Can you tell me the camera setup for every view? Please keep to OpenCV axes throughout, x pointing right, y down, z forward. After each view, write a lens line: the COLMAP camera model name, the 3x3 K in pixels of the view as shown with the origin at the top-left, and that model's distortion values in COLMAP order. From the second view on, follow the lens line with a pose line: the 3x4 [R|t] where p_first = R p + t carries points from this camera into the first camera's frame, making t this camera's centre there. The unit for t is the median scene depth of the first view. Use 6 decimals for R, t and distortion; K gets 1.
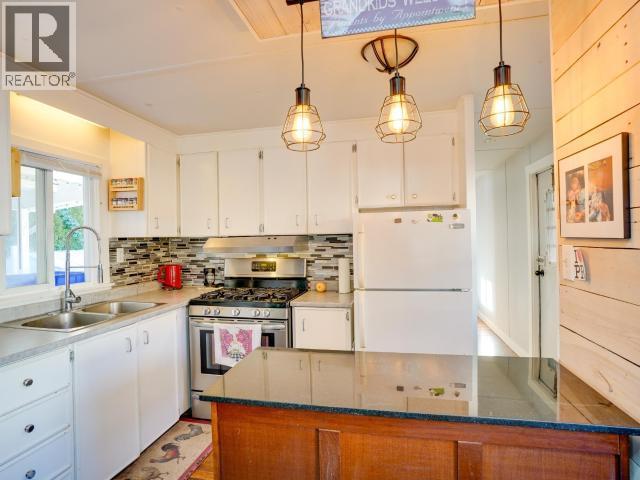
lens RADIAL K [[348.2, 0, 320.0], [0, 348.2, 240.0], [0, 0, 1]] dist [-0.056632, 0.026372]
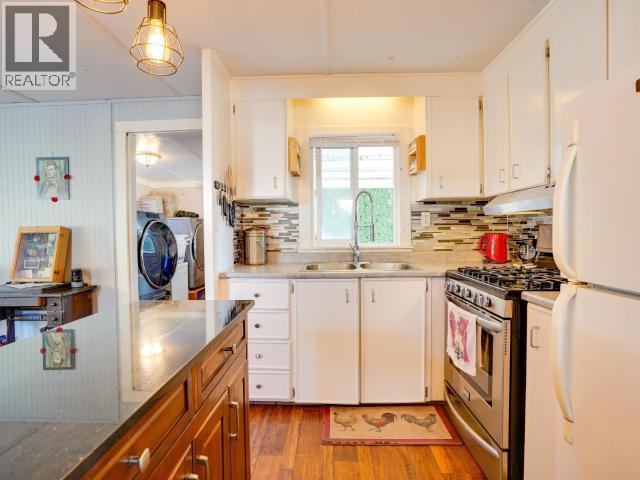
lens RADIAL K [[372.1, 0, 320.0], [0, 372.1, 240.0], [0, 0, 1]] dist [-0.050938, 0.023339]
pose [[0.175679, 0.037421, -0.983736, 0.419923], [0.006104, 0.999217, 0.039100, 0.061224], [0.984429, -0.012874, 0.175313, 0.520748]]
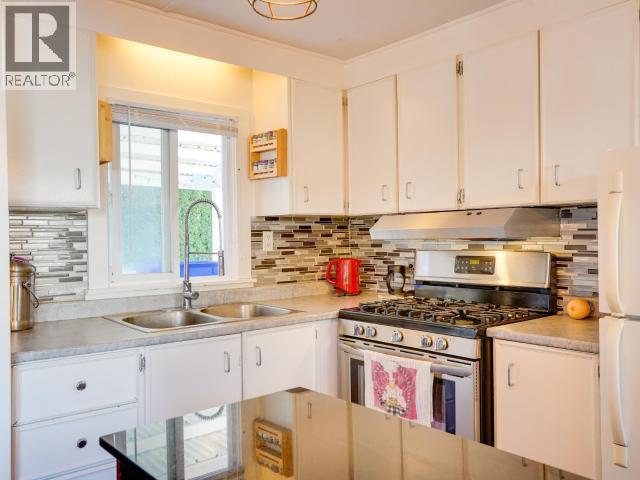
lens RADIAL K [[552.1, 0, 329.7], [0, 552.1, 238.0], [0, 0, 1]] dist [0.011642, 0.007854]
pose [[0.800234, 0.006187, -0.599656, 0.217844], [-0.001404, 0.999963, 0.008443, 0.028115], [0.599687, -0.005915, 0.800213, 0.153128]]
